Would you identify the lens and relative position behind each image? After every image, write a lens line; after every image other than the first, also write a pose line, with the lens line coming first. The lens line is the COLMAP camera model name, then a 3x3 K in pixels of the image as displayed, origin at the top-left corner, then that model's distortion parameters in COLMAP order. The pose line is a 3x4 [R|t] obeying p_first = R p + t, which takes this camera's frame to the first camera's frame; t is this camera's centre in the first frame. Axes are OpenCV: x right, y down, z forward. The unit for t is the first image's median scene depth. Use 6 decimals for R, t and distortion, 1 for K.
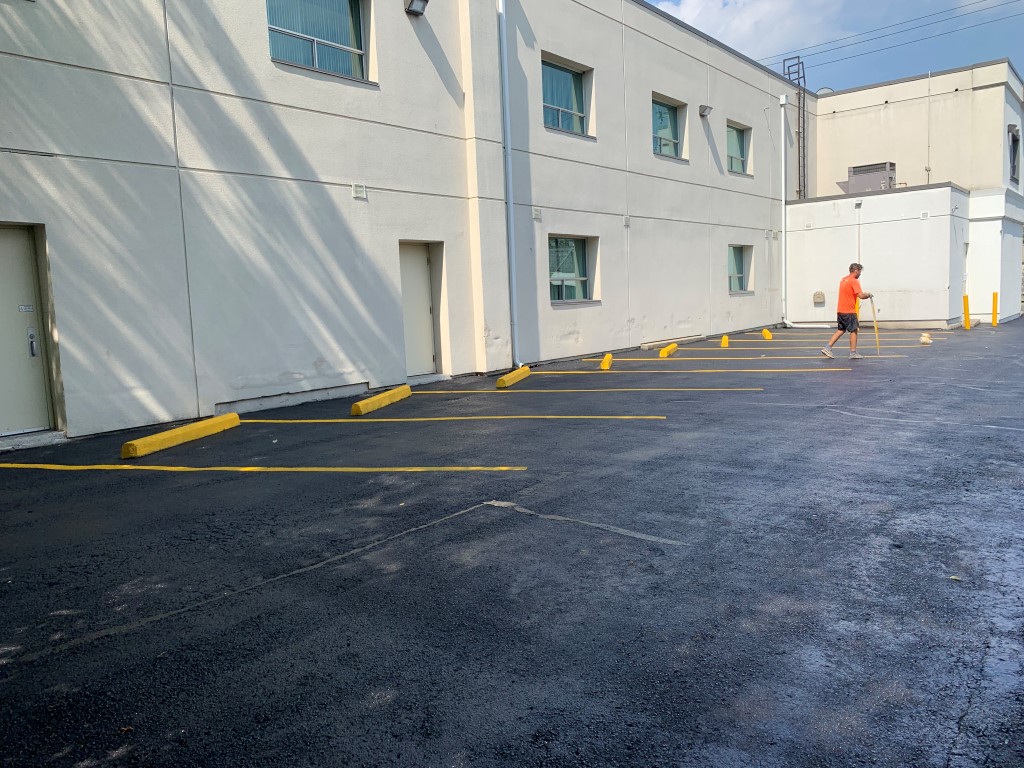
lens RADIAL K [[778.7, 0, 512.0], [0, 778.7, 384.0], [0, 0, 1]] dist [-0.000469, -0.004356]
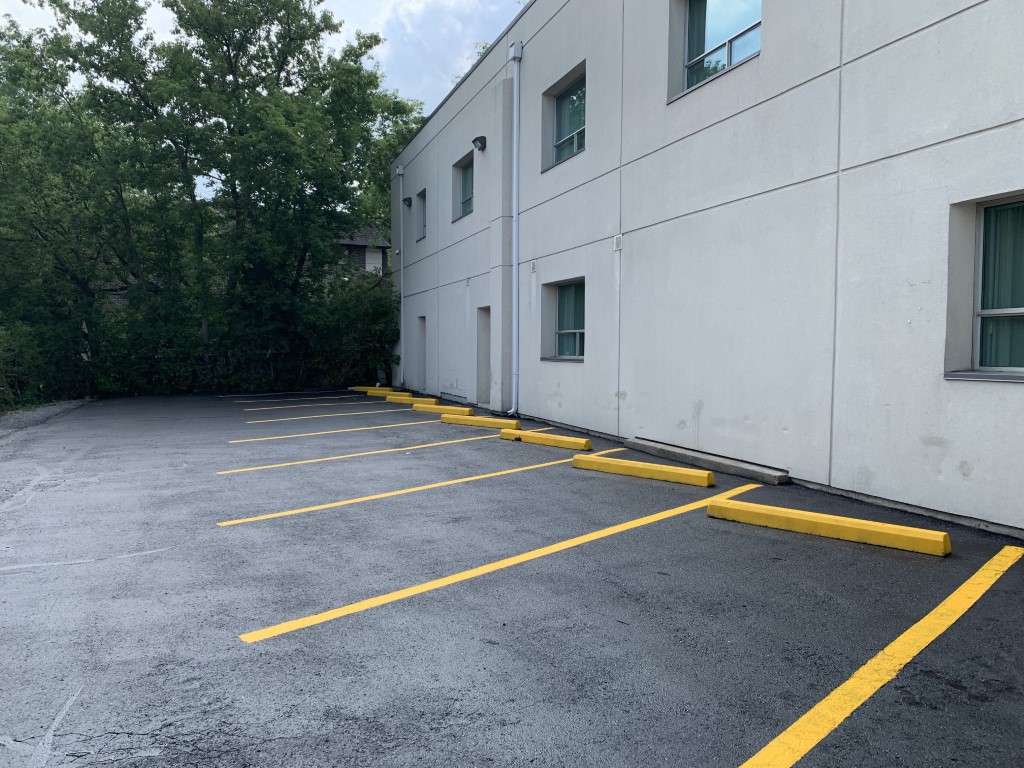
lens RADIAL K [[782.3, 0, 512.0], [0, 782.3, 384.0], [0, 0, 1]] dist [0.000578, -0.007384]
pose [[-0.527200, 0.080704, -0.845900, 0.811876], [-0.078293, 0.986632, 0.142926, -0.191797], [0.846127, 0.141579, -0.513834, 1.367692]]
